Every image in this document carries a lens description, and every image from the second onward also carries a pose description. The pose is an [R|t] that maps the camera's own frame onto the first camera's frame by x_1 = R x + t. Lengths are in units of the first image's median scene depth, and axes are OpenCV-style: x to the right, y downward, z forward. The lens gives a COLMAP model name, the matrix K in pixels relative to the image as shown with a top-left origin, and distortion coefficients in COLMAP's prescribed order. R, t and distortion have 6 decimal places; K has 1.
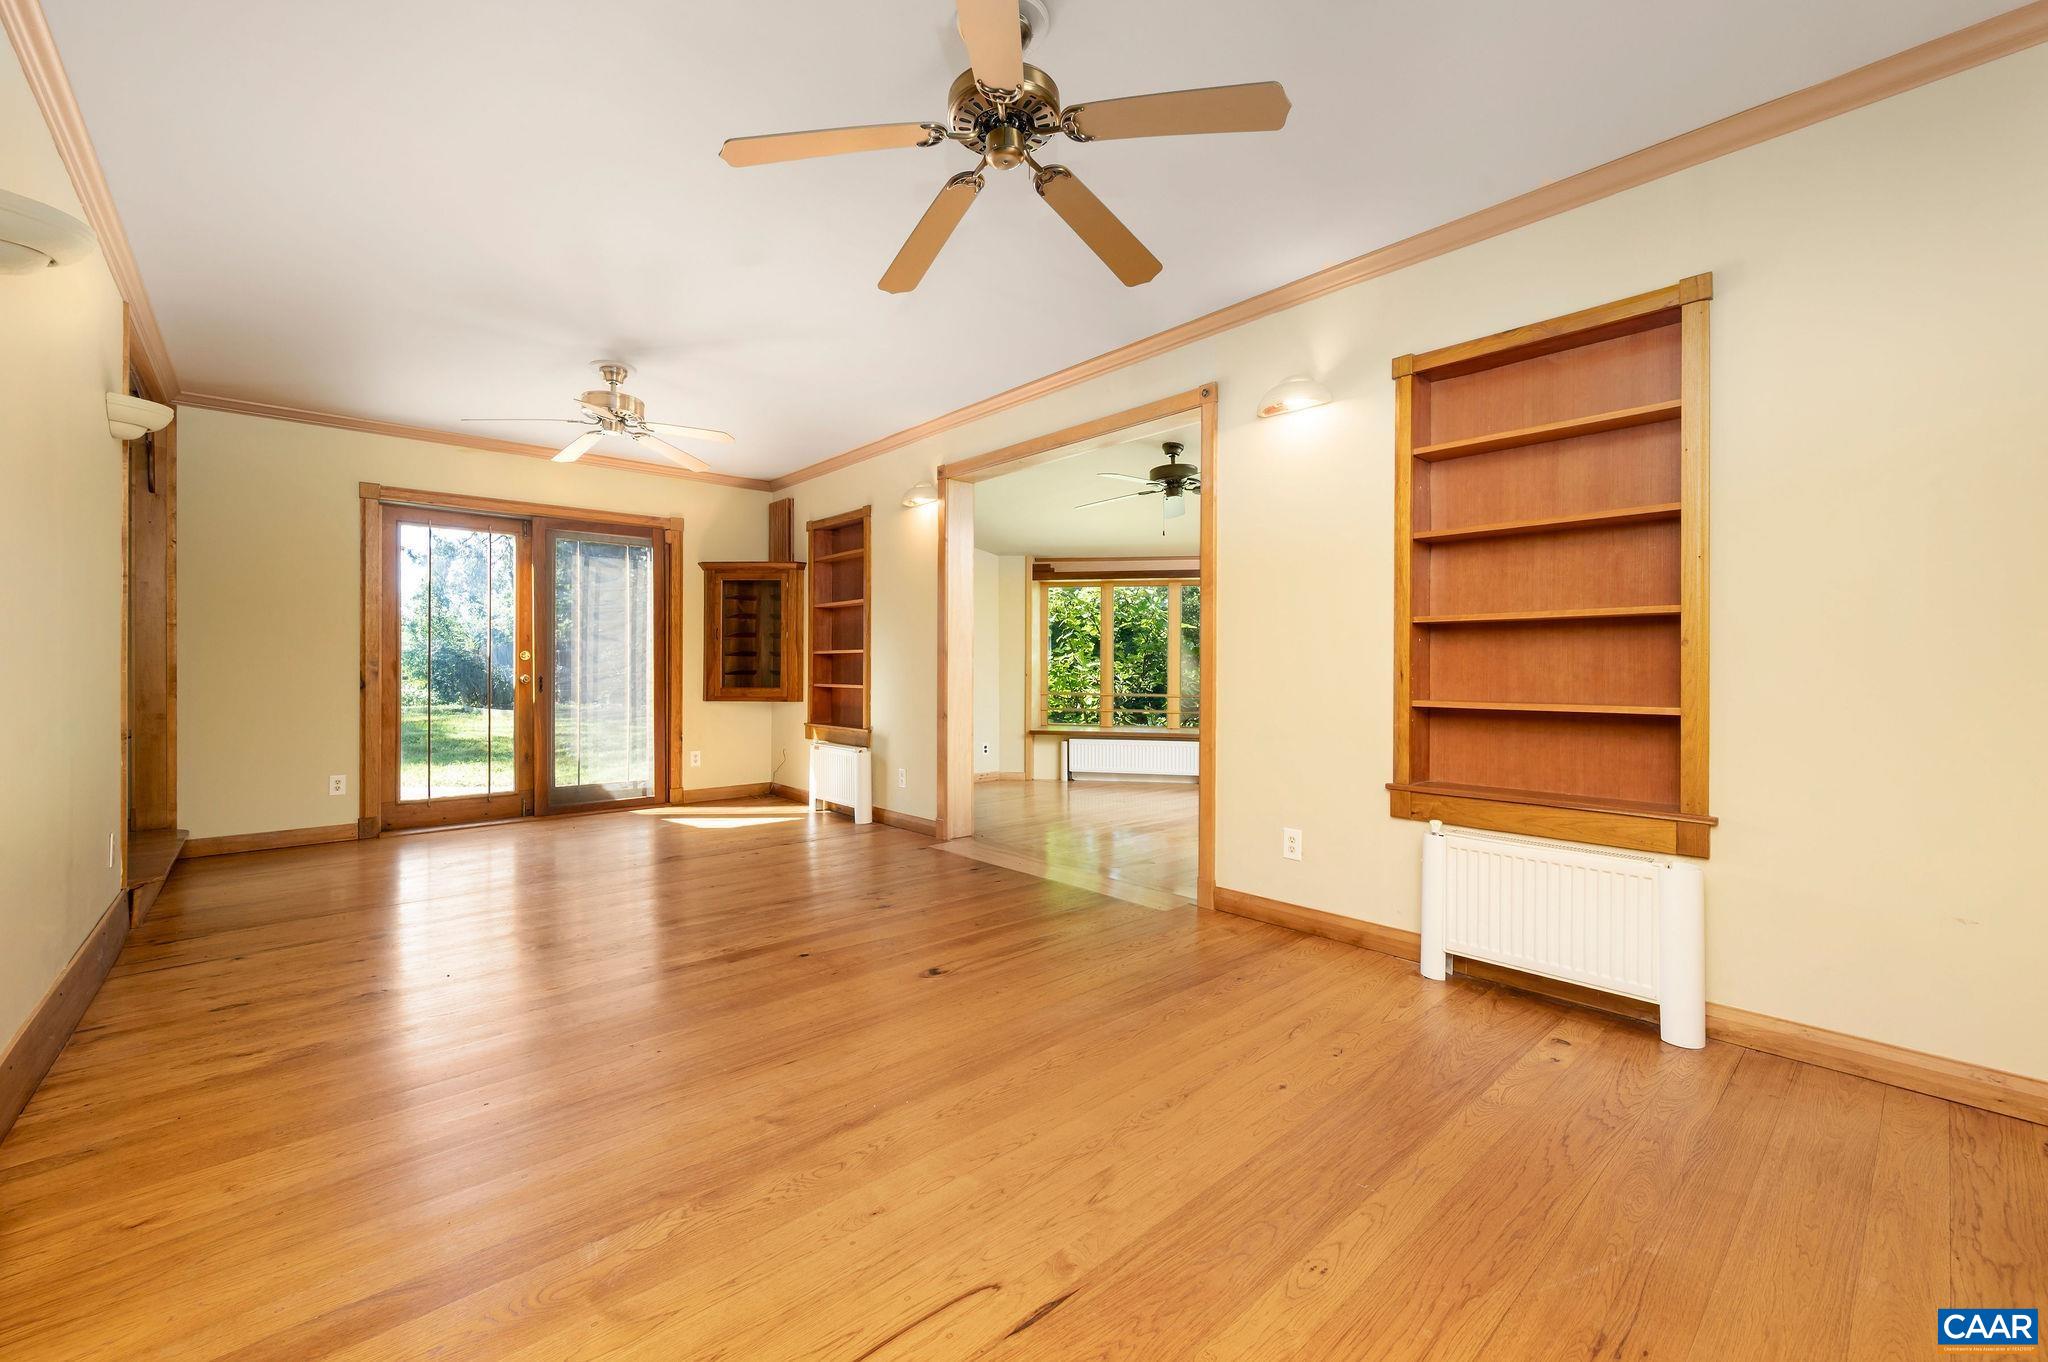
lens RADIAL K [[810.9, 0, 1030.8], [0, 810.9, 671.1], [0, 0, 1]] dist [-0.000125, 0.000314]
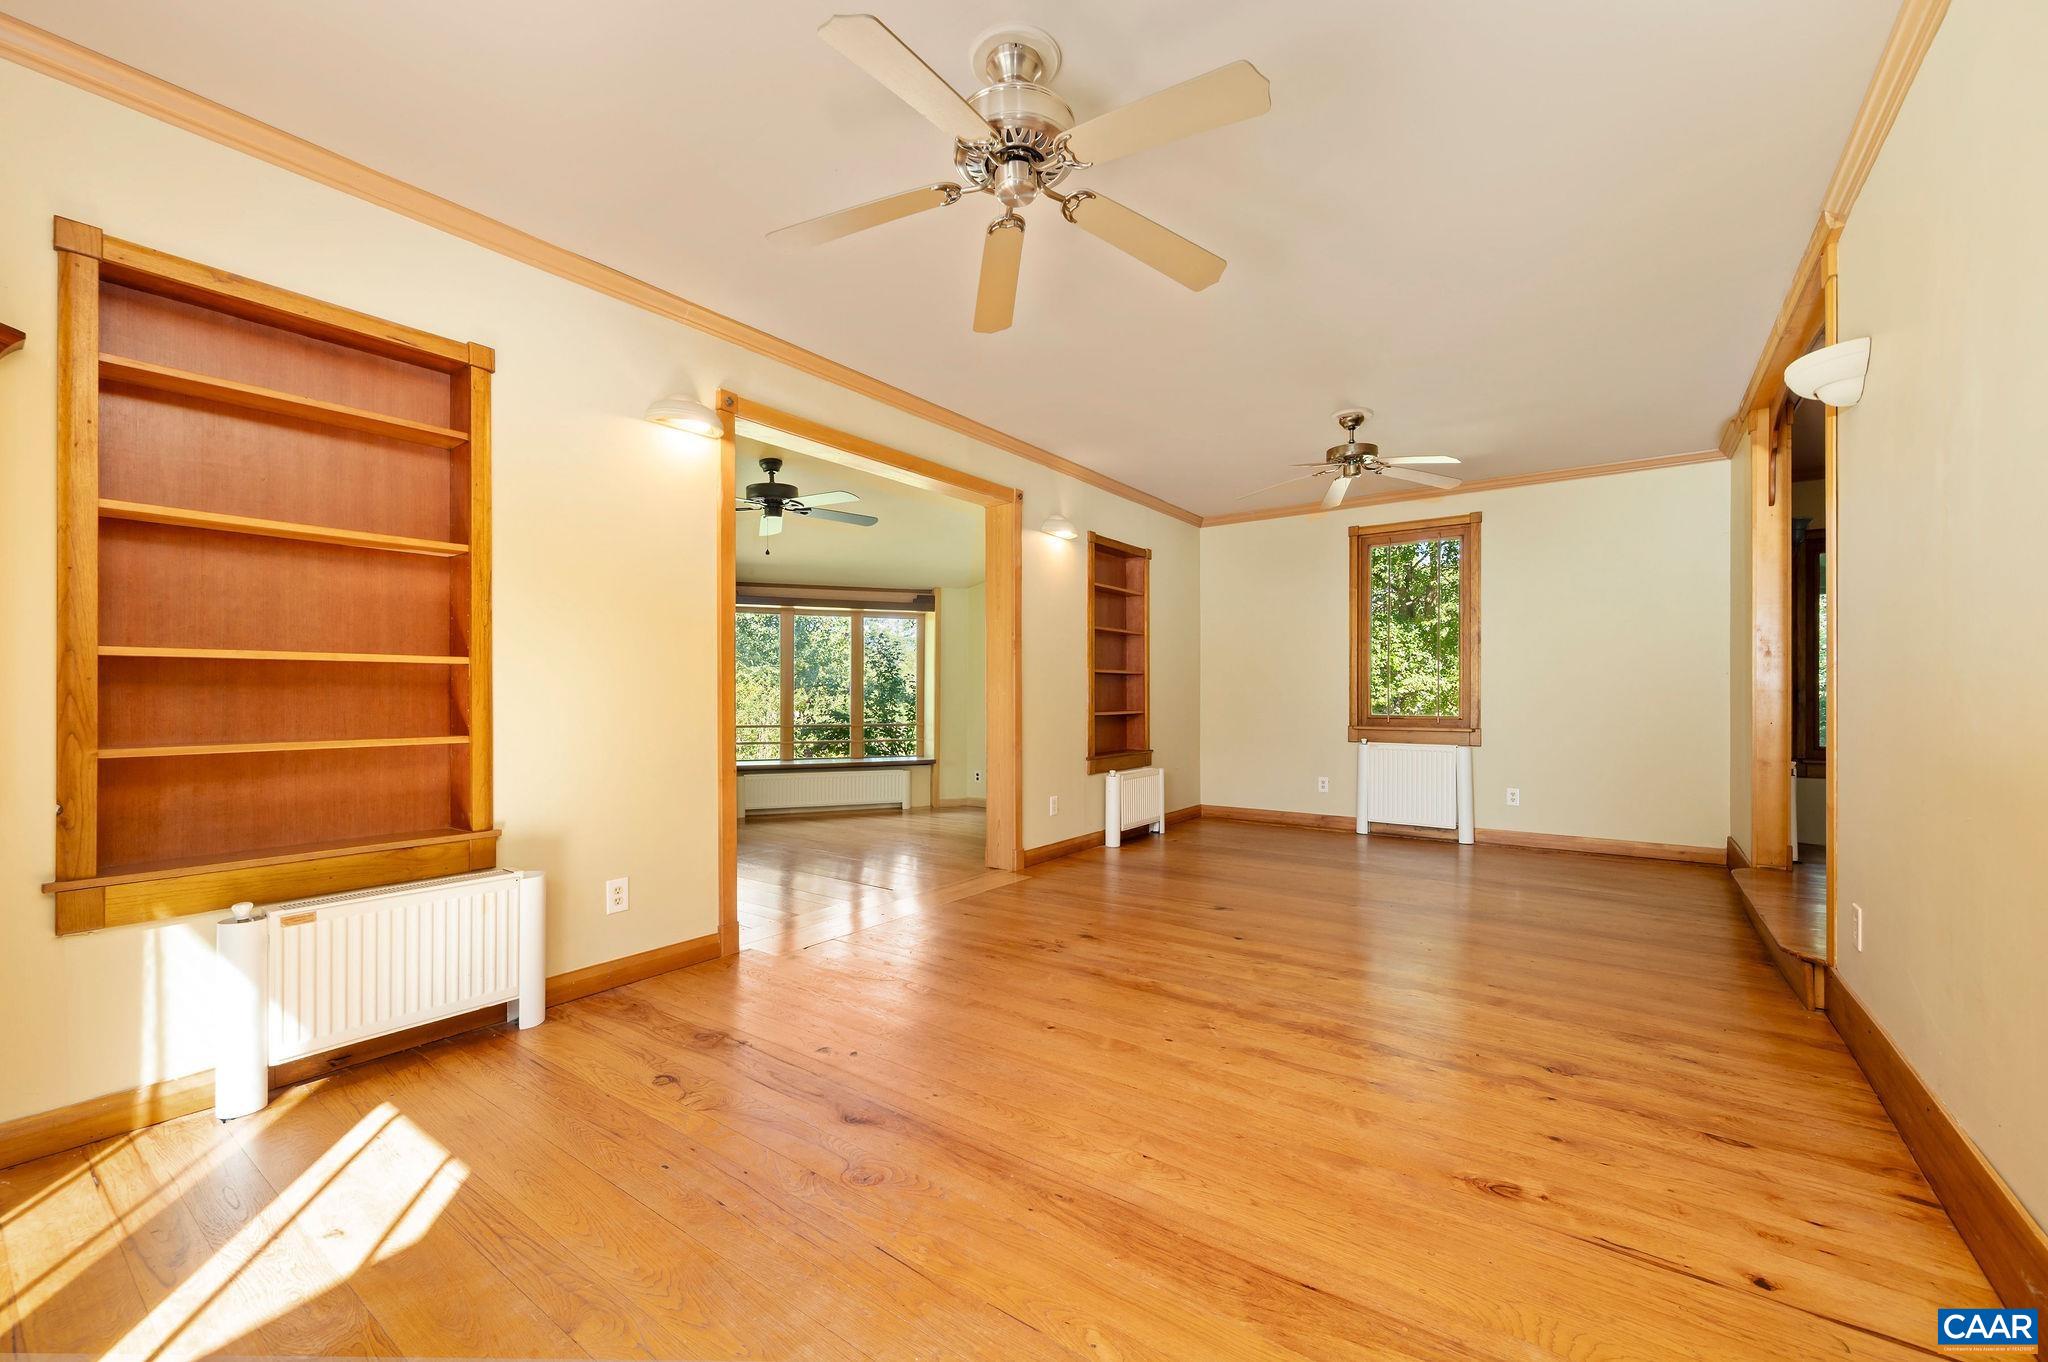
lens RADIAL K [[817.4, 0, 1024.0], [0, 817.4, 681.0], [0, 0, 1]] dist [0.007995, -0.000176]
pose [[-0.196515, 0.019397, 0.980309, -1.242467], [0.007832, 0.999803, -0.018212, -0.002374], [-0.980470, 0.004099, -0.196628, 1.374955]]
